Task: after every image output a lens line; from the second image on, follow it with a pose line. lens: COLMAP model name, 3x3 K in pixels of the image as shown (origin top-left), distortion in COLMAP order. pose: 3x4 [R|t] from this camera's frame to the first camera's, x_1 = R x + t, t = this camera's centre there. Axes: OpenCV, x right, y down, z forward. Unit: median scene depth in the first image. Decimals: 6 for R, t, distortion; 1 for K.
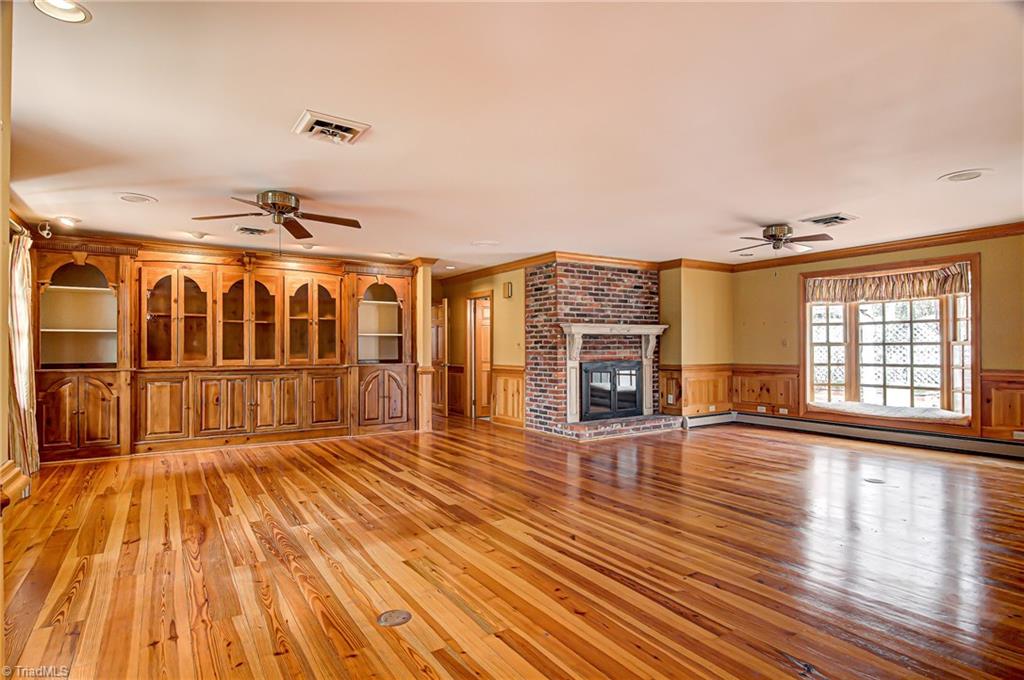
lens RADIAL K [[546.3, 0, 511.6], [0, 546.3, 341.5], [0, 0, 1]] dist [0.008431, -0.009295]
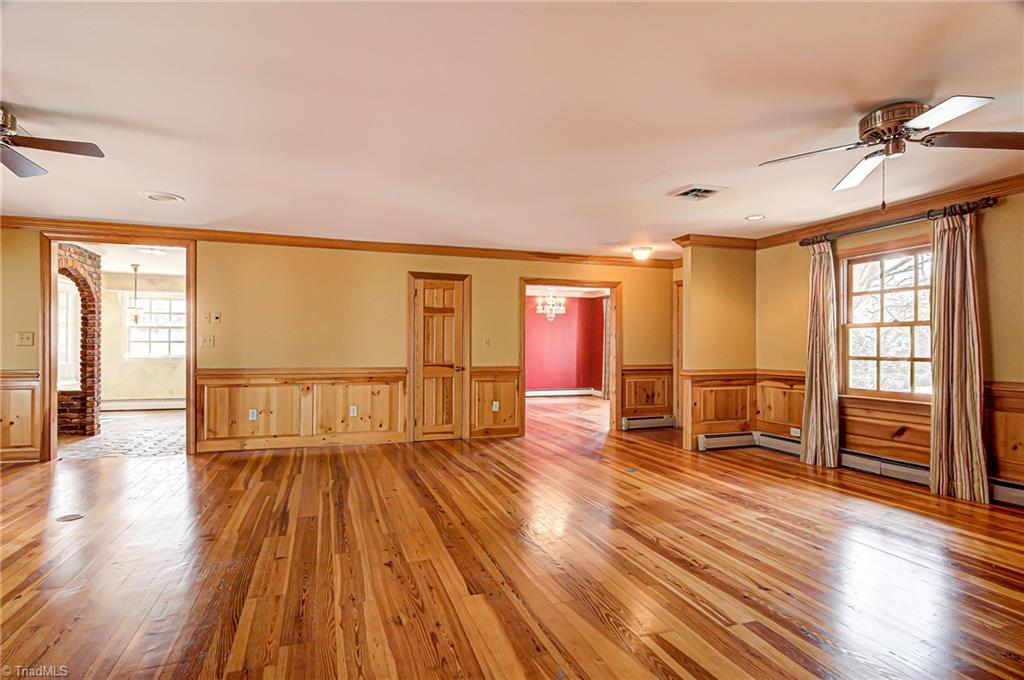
lens RADIAL K [[546.3, 0, 514.0], [0, 546.3, 344.2], [0, 0, 1]] dist [0.008431, -0.009295]
pose [[-0.974869, -0.000700, 0.222776, -0.087090], [-0.004333, 0.999865, -0.015819, 0.012605], [-0.222735, -0.016386, -0.974741, 1.151760]]
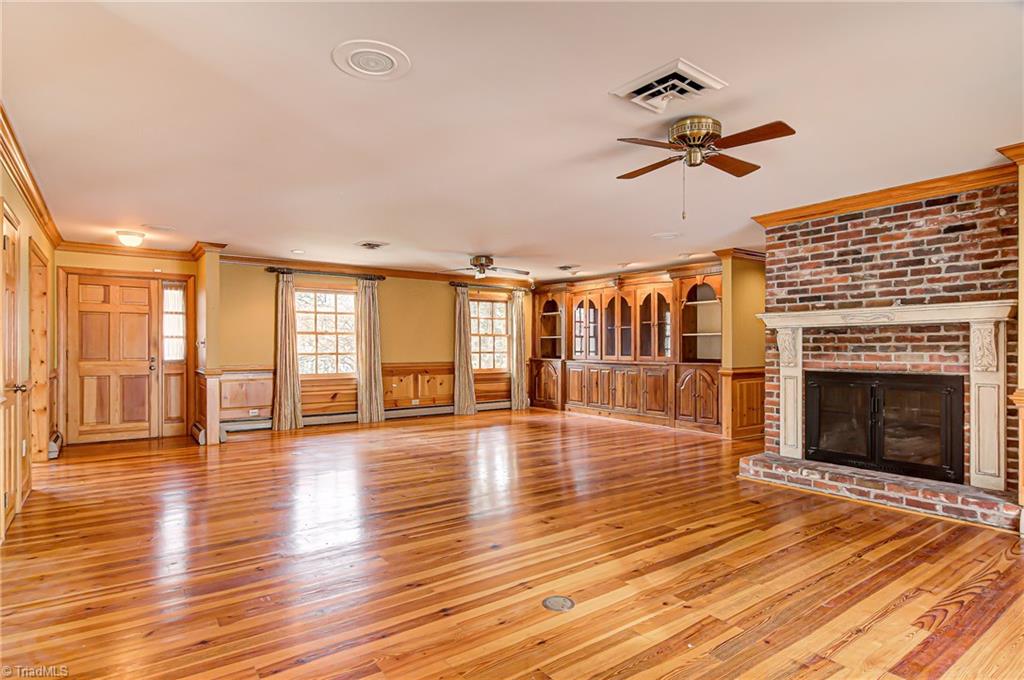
lens RADIAL K [[546.3, 0, 507.4], [0, 546.3, 347.2], [0, 0, 1]] dist [0.008431, -0.009295]
pose [[0.048377, 0.003011, -0.998825, 0.848386], [0.011847, 0.999923, 0.003588, 0.003742], [0.998759, -0.012006, 0.048337, 0.664999]]
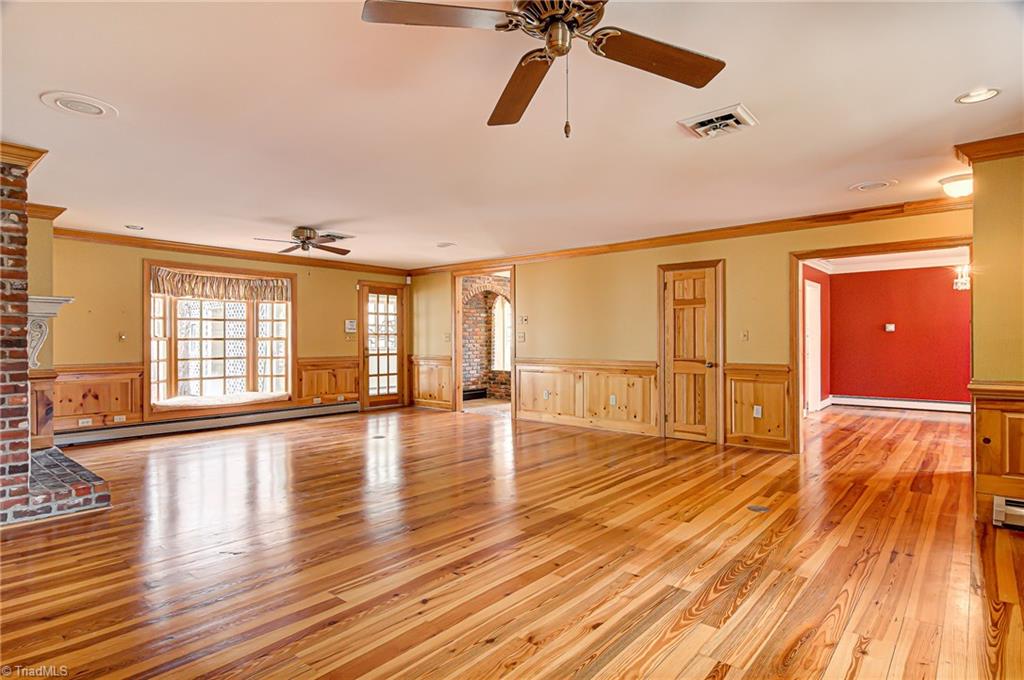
lens RADIAL K [[546.3, 0, 506.1], [0, 546.3, 341.1], [0, 0, 1]] dist [0.008431, -0.009295]
pose [[-0.287271, 0.000809, 0.957849, -0.548727], [-0.007050, 0.999971, -0.002959, 0.007520], [-0.957823, -0.007603, -0.287257, 0.773977]]
